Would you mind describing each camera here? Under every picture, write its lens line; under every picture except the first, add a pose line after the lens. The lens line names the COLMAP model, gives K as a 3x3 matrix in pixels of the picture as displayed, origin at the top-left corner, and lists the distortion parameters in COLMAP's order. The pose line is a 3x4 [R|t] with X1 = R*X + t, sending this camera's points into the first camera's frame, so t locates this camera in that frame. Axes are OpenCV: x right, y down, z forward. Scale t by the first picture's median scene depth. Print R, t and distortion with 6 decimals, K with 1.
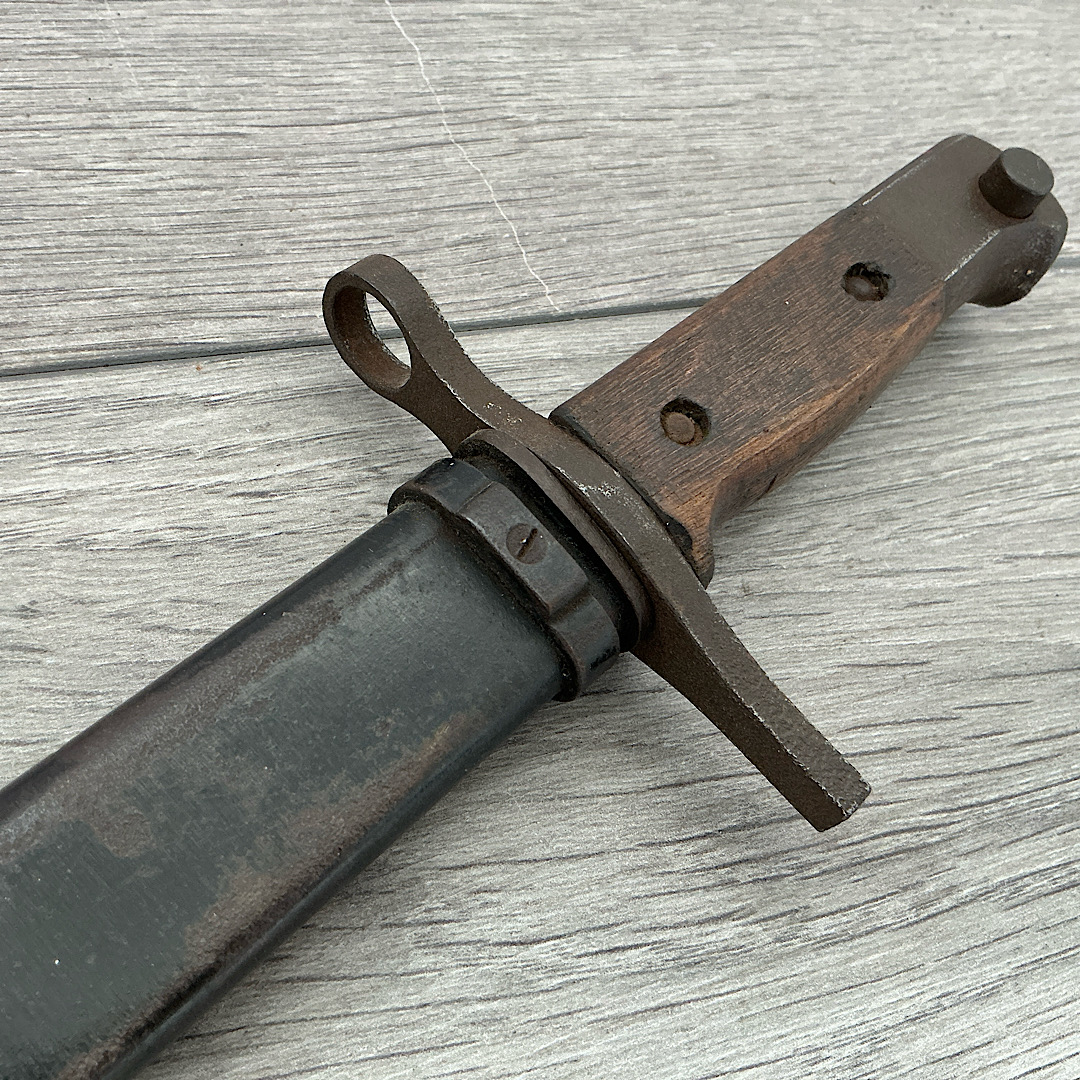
lens RADIAL K [[1202.4, 0, 537.0], [0, 1202.4, 536.8], [0, 0, 1]] dist [0.148752, -0.344678]
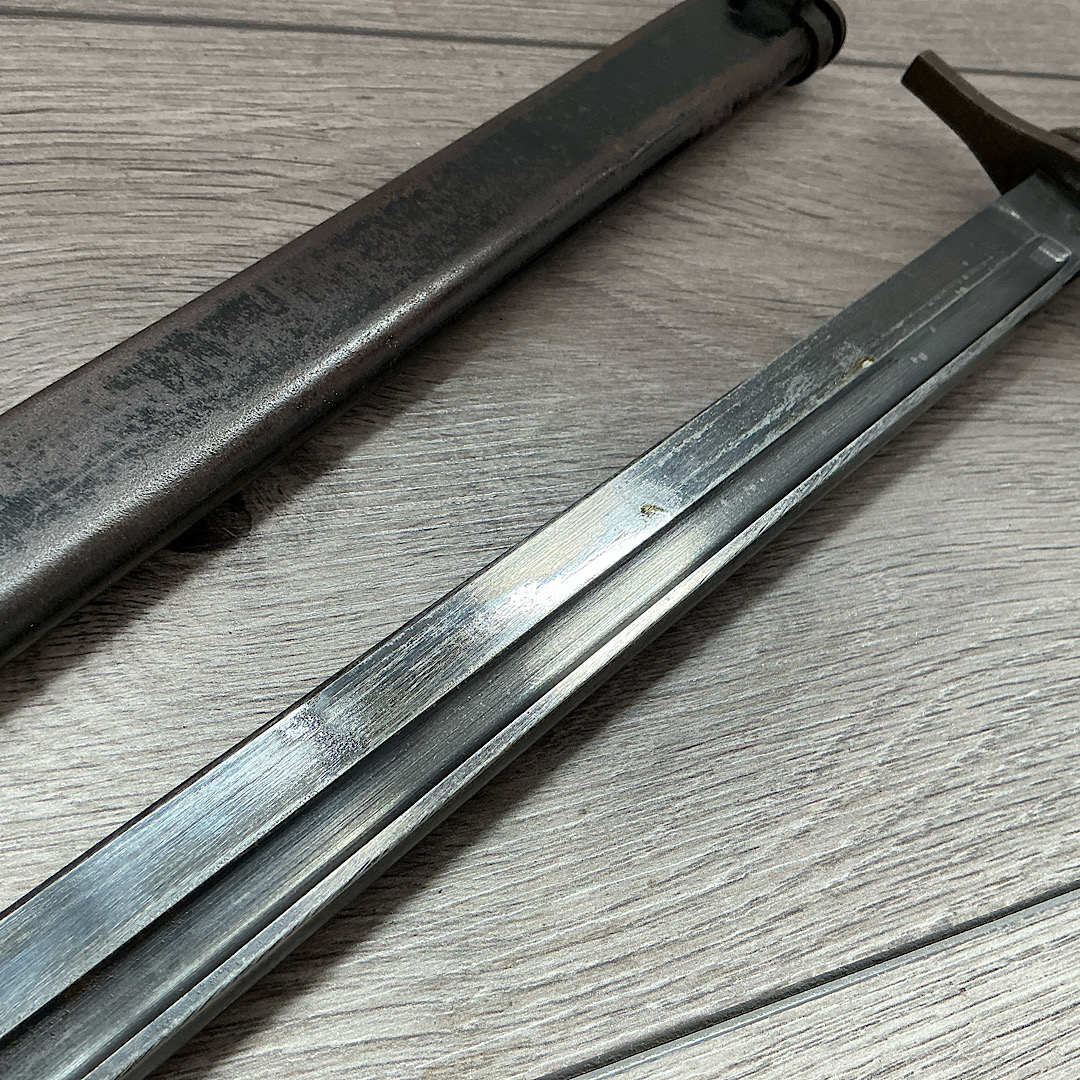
lens RADIAL K [[1202.4, 0, 537.0], [0, 1202.4, 536.8], [0, 0, 1]] dist [0.148752, -0.344678]
pose [[0.999822, 0.011239, 0.015178, -0.679462], [-0.010116, 0.997346, -0.072100, 0.604552], [-0.015948, 0.071934, 0.997282, -0.652632]]
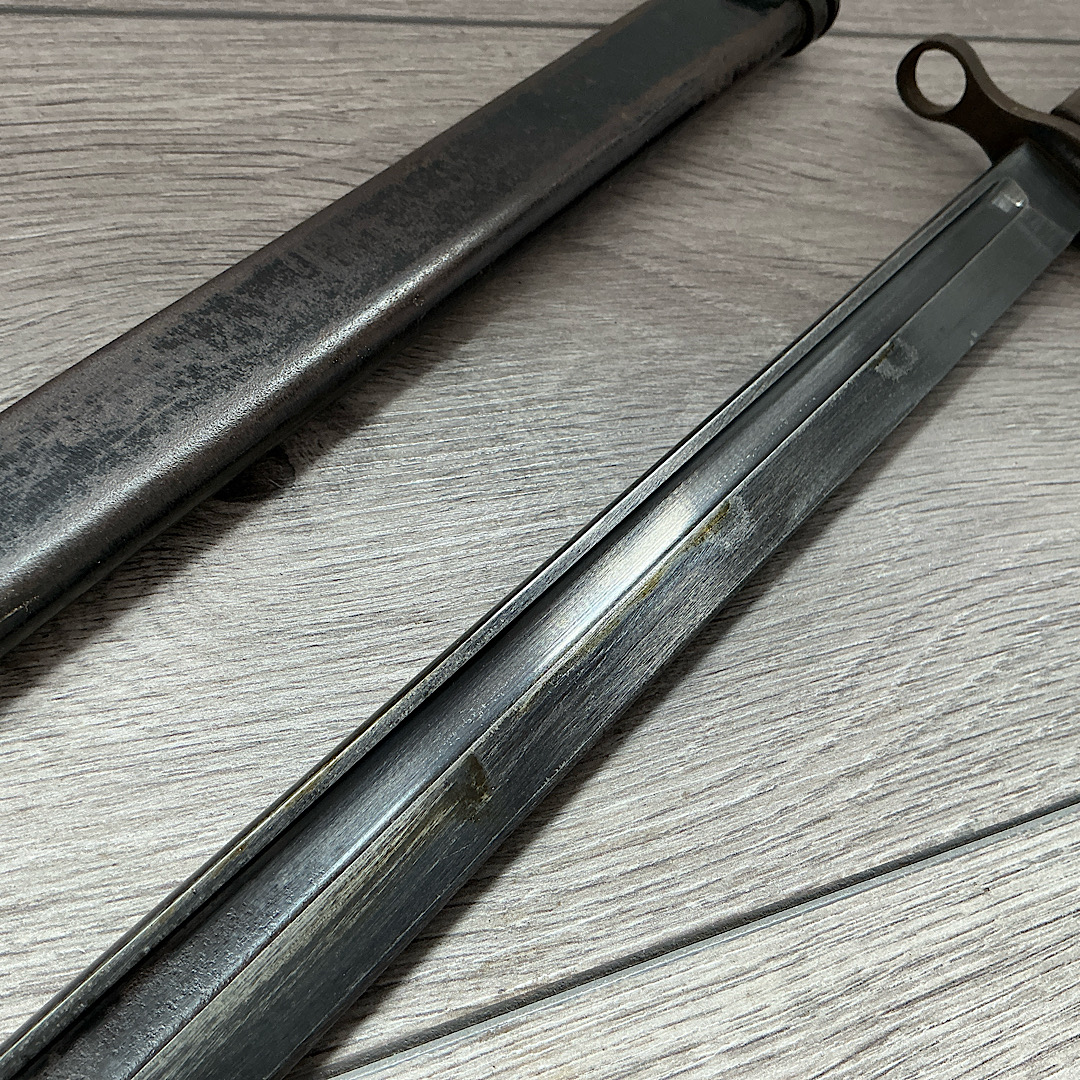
lens RADIAL K [[1202.4, 0, 537.0], [0, 1202.4, 536.8], [0, 0, 1]] dist [0.148752, -0.344678]
pose [[0.999628, -0.027063, 0.003459, -0.692321], [0.027252, 0.996506, -0.078948, 0.662157], [-0.001310, 0.079013, 0.996873, -0.700668]]
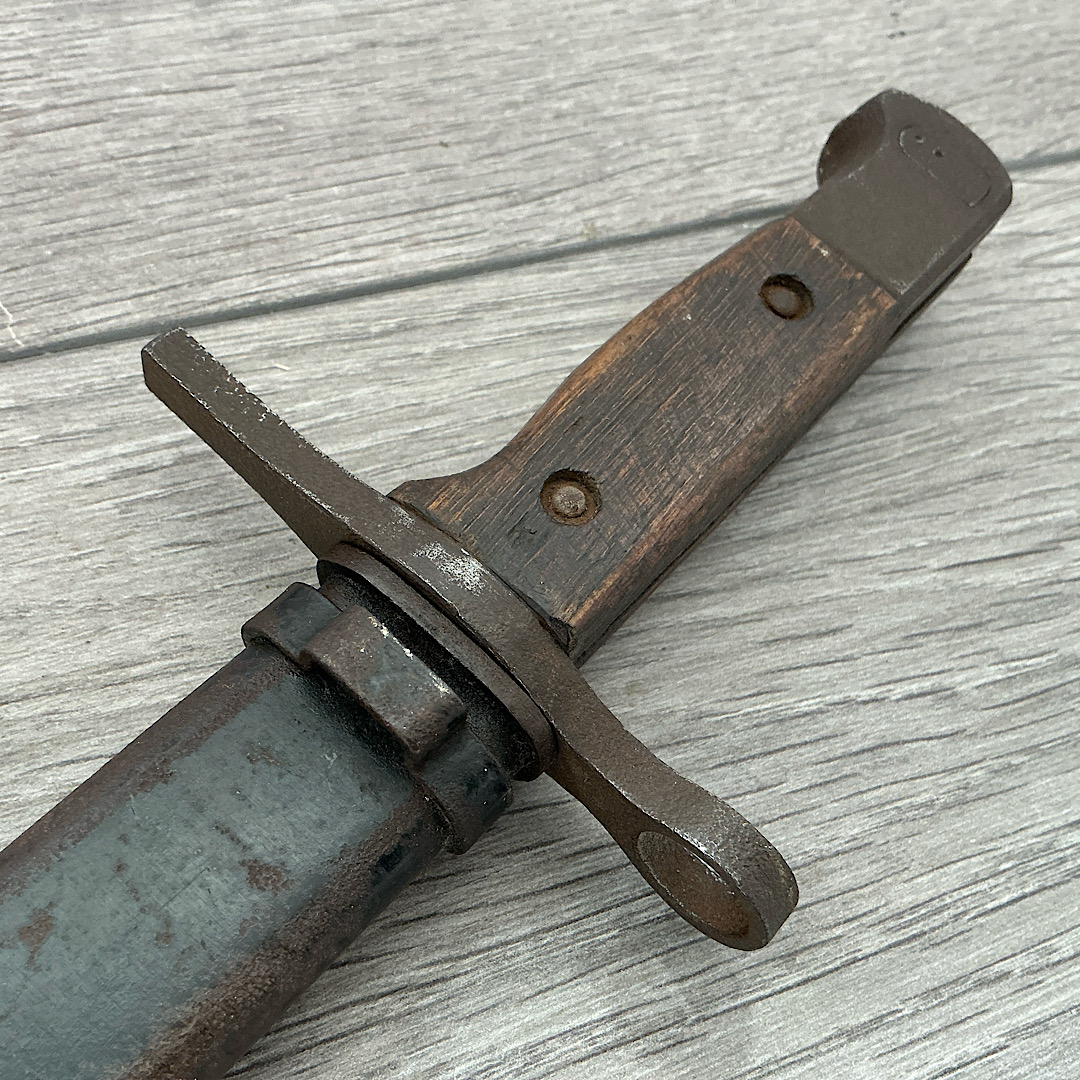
lens RADIAL K [[1202.4, 0, 537.0], [0, 1202.4, 536.8], [0, 0, 1]] dist [0.148752, -0.344678]
pose [[0.995400, -0.073551, -0.061386, 0.410692], [0.076386, 0.996054, 0.045194, -0.071504], [0.057819, -0.049675, 0.997090, 0.204380]]
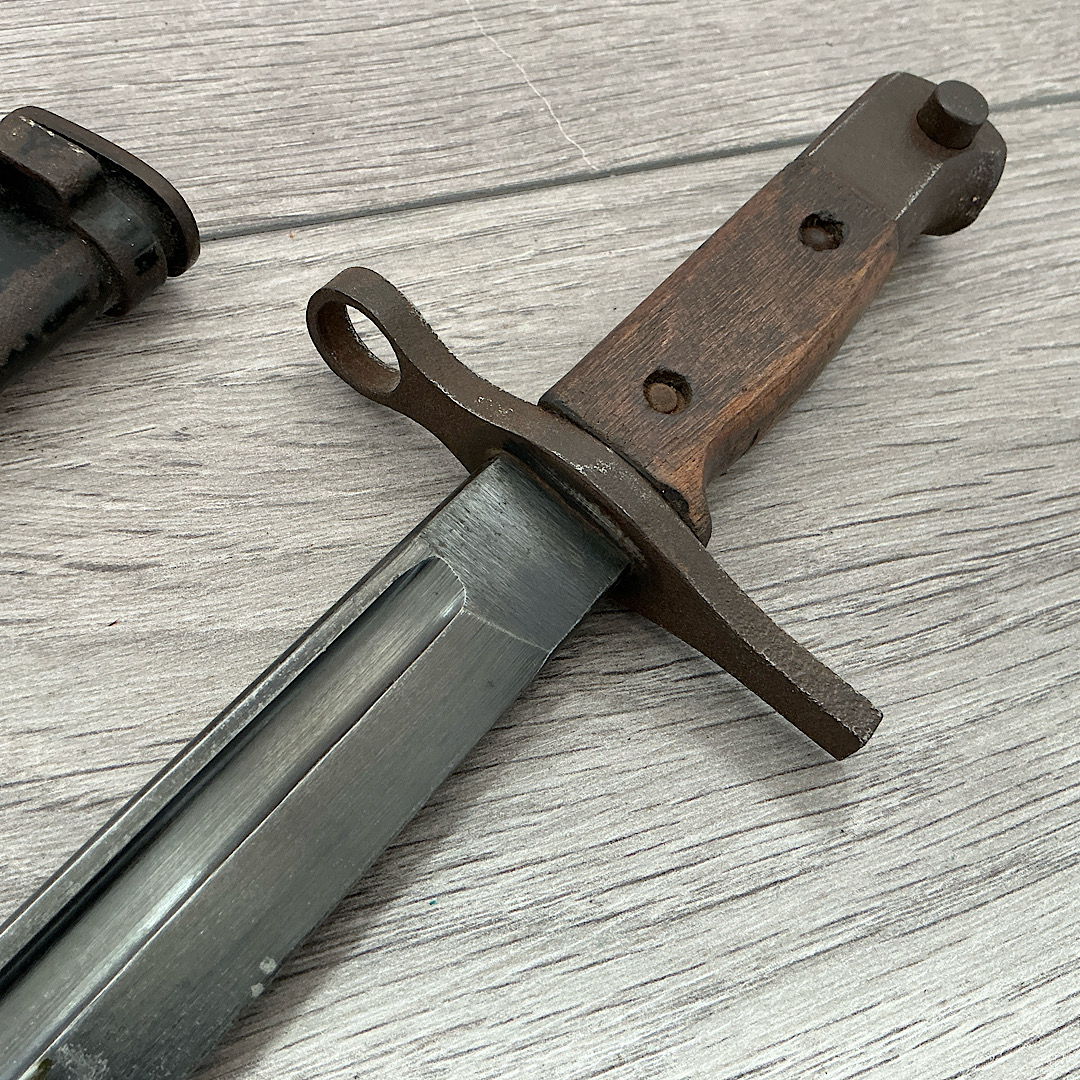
lens RADIAL K [[1202.4, 0, 537.0], [0, 1202.4, 536.8], [0, 0, 1]] dist [0.148752, -0.344678]
pose [[0.994654, -0.099968, -0.025884, -0.041697], [0.100104, 0.994969, 0.004038, 0.142784], [0.025350, -0.006608, 0.999657, -0.125004]]
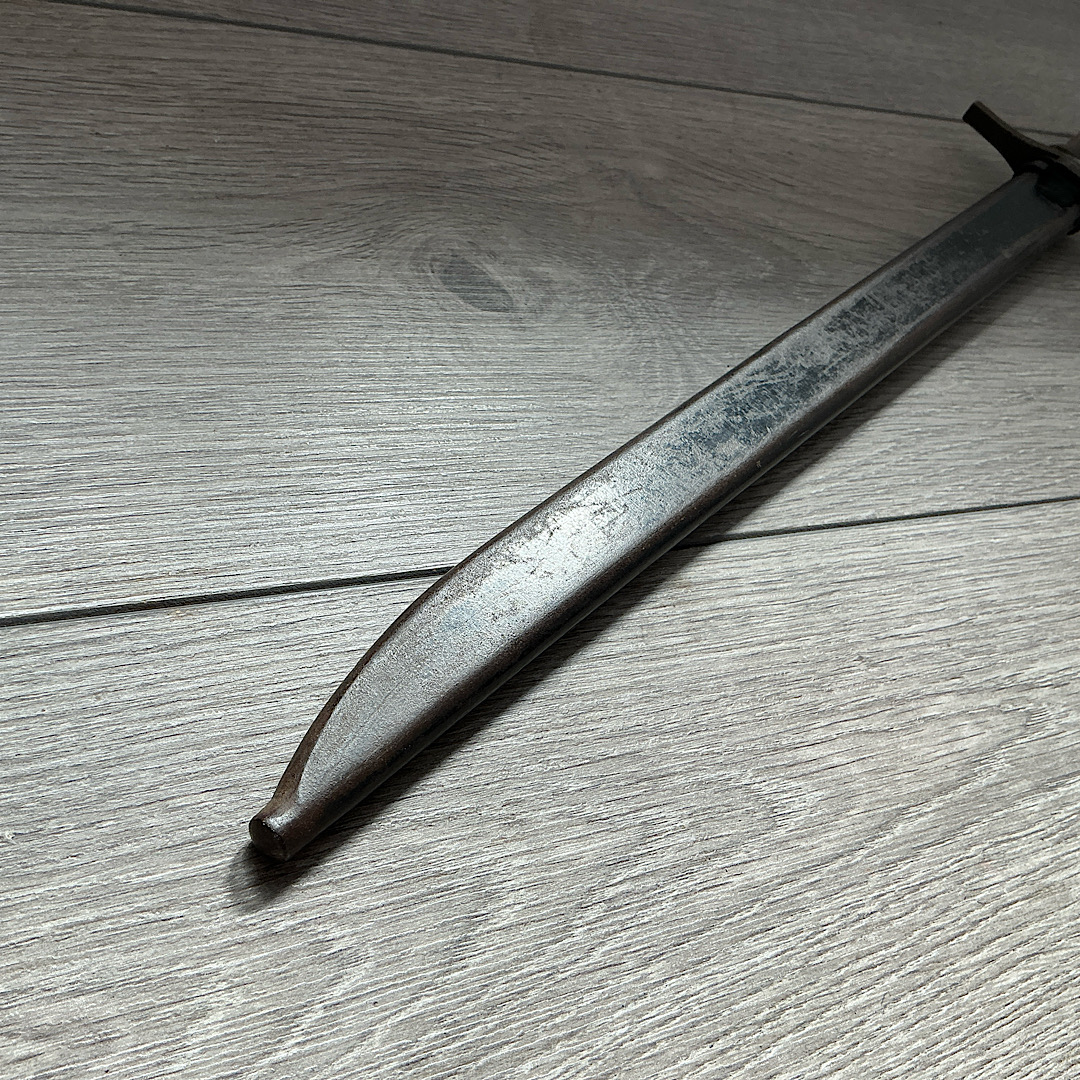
lens RADIAL K [[1202.4, 0, 537.0], [0, 1202.4, 536.8], [0, 0, 1]] dist [0.148752, -0.344678]
pose [[0.995485, 0.021397, 0.092479, -1.000745], [-0.008365, 0.990247, -0.139073, 1.103780], [-0.094553, 0.137671, 0.985955, -1.398474]]
